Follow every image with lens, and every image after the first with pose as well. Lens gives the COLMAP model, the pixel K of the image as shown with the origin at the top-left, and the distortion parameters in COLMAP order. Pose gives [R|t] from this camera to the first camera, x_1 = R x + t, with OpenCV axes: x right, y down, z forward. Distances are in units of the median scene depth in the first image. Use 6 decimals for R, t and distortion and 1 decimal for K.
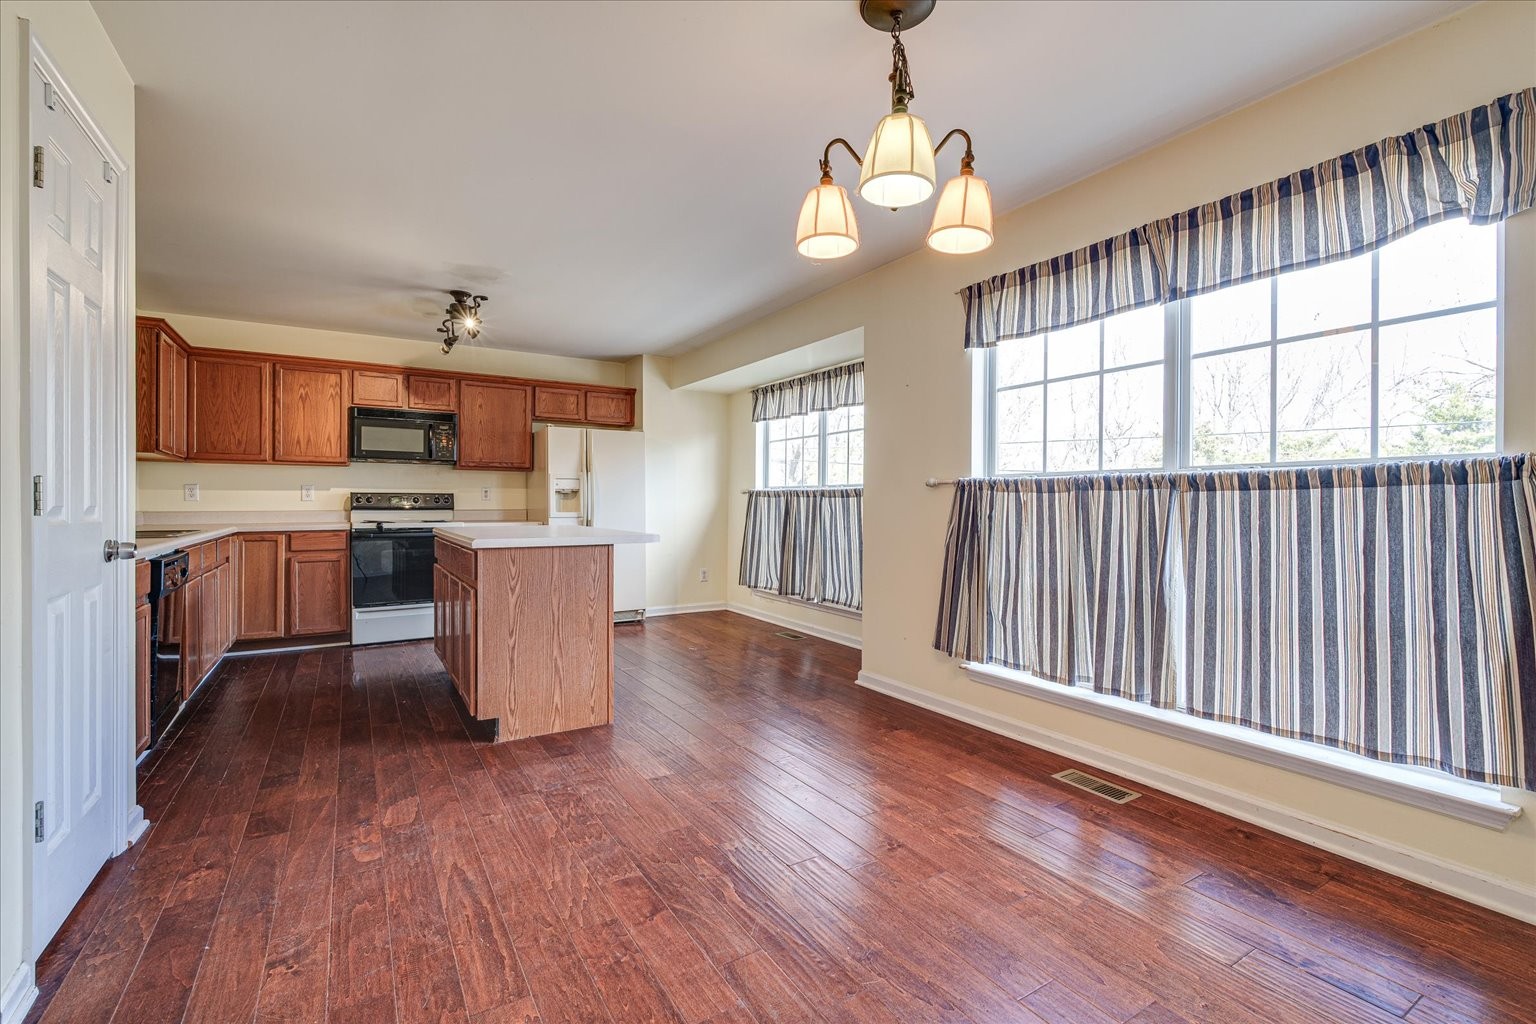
lens RADIAL K [[679.5, 0, 773.7], [0, 679.5, 503.2], [0, 0, 1]] dist [-0.005359, -0.000132]
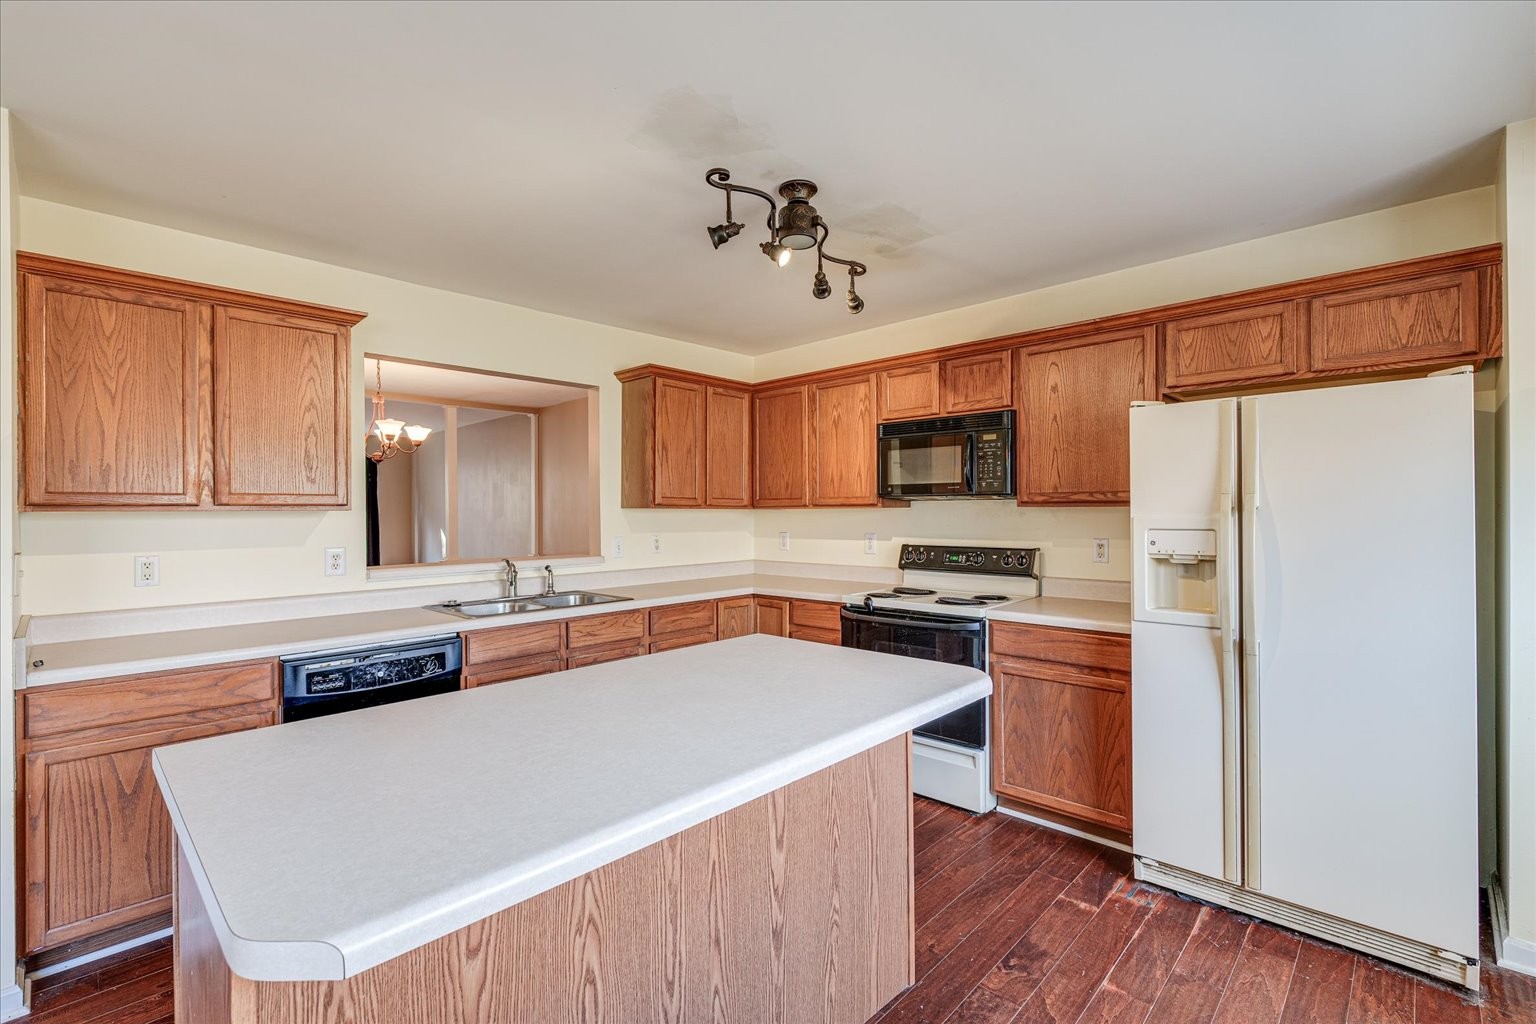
lens RADIAL K [[679.5, 0, 766.6], [0, 679.5, 516.1], [0, 0, 1]] dist [-0.005359, -0.000132]
pose [[0.243905, 0.000839, -0.969799, 0.030969], [0.007141, 0.999971, 0.002661, -0.048143], [0.969773, -0.007574, 0.243892, 0.687583]]
